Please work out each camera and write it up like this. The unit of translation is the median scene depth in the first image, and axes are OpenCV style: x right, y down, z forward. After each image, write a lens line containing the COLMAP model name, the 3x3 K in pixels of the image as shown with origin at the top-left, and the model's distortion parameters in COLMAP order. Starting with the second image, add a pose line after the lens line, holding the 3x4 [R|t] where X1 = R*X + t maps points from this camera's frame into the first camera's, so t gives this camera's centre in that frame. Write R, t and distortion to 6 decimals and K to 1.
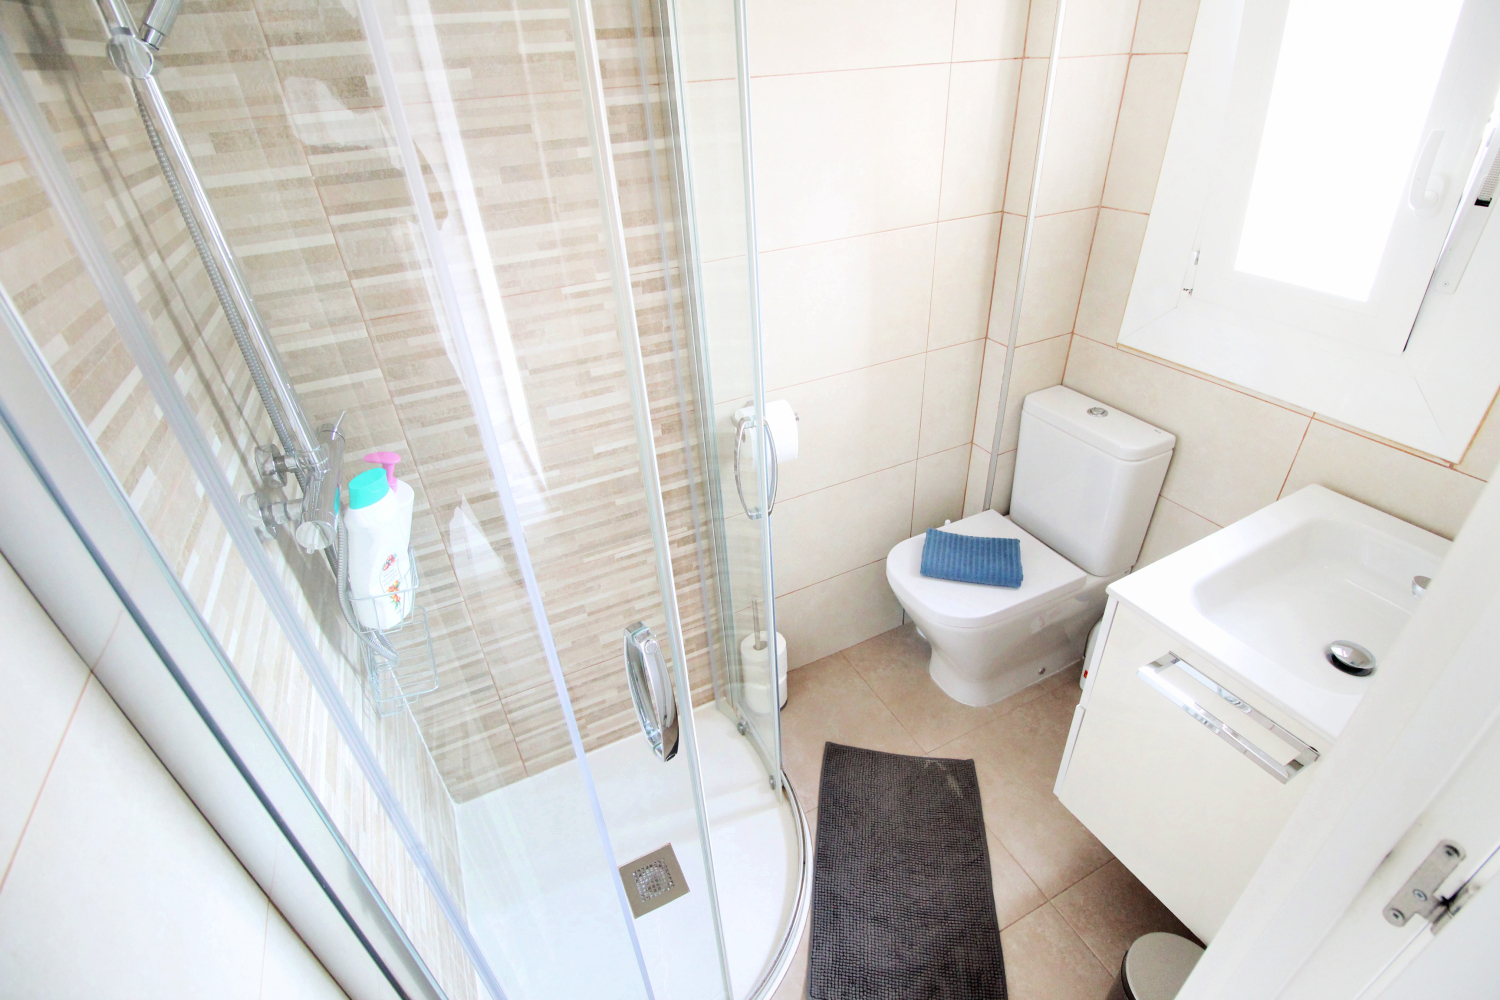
lens RADIAL K [[695.3, 0, 752.9], [0, 695.3, 493.5], [0, 0, 1]] dist [0.003216, -0.014317]
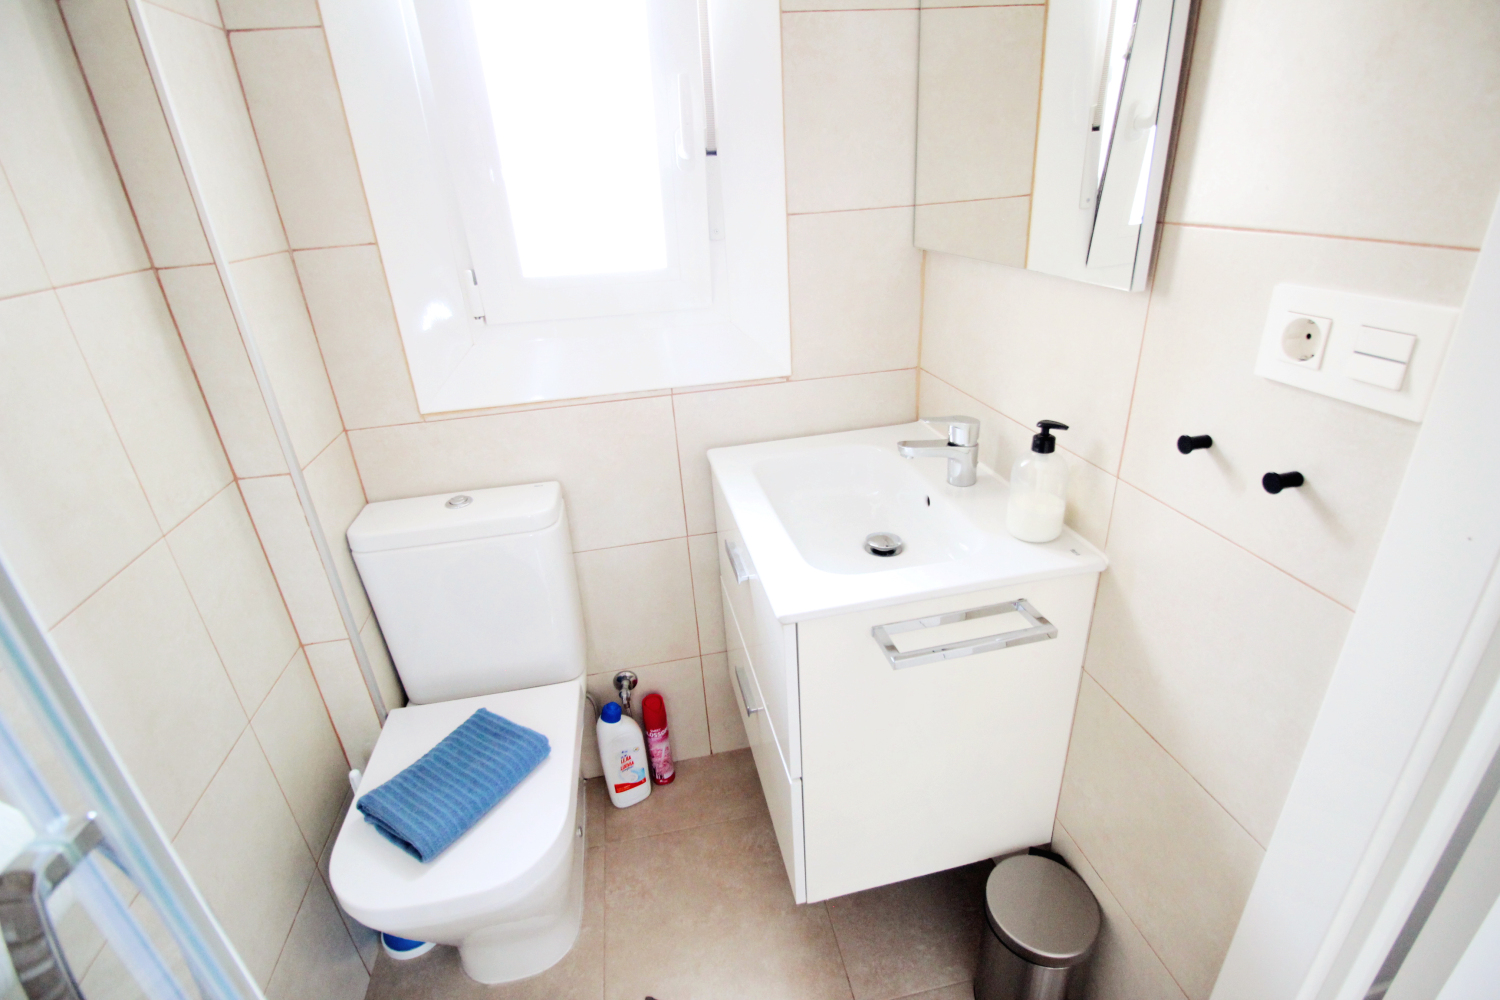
lens RADIAL K [[695.3, 0, 752.9], [0, 695.3, 493.5], [0, 0, 1]] dist [0.003216, -0.014317]
pose [[0.256467, -0.368025, 0.893746, -0.081647], [0.548593, 0.816728, 0.178888, -0.084533], [-0.795783, 0.444424, 0.411360, 0.441598]]
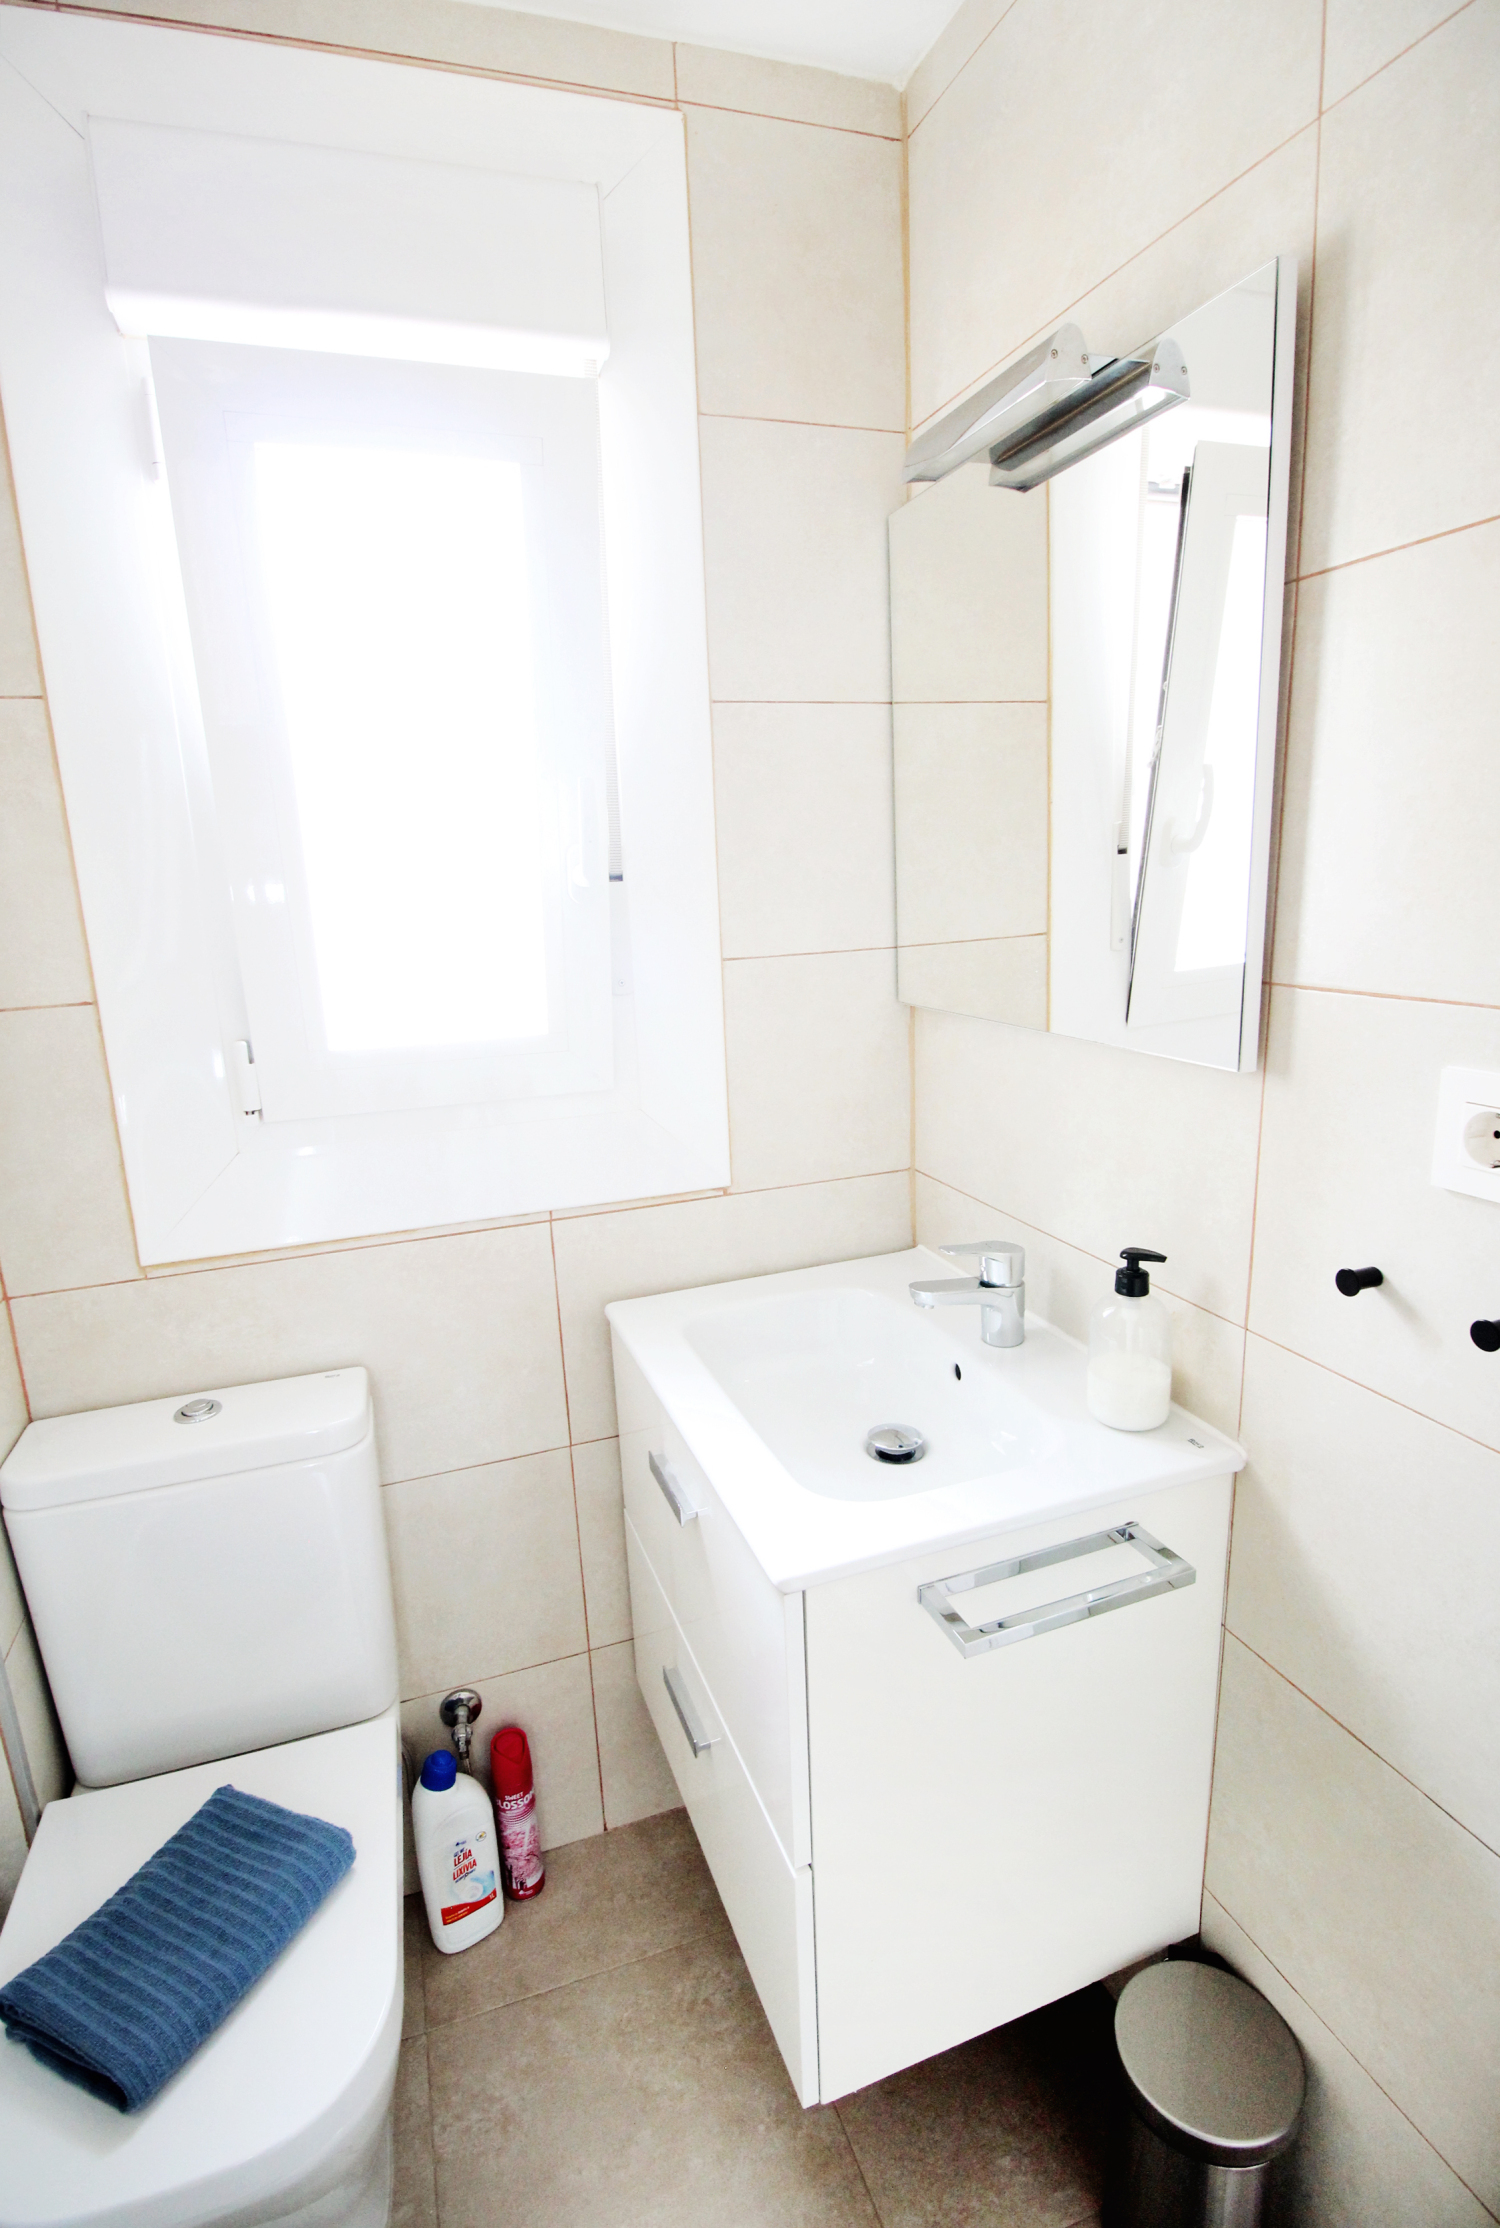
lens RADIAL K [[1071.3, 0, 738.8], [0, 1071.3, 1118.5], [0, 0, 1]] dist [0.002672, -0.013319]
pose [[0.122346, -0.173655, 0.977177, -0.097512], [0.558439, 0.825977, 0.076866, -0.130439], [-0.820474, 0.536290, 0.198031, 0.479692]]
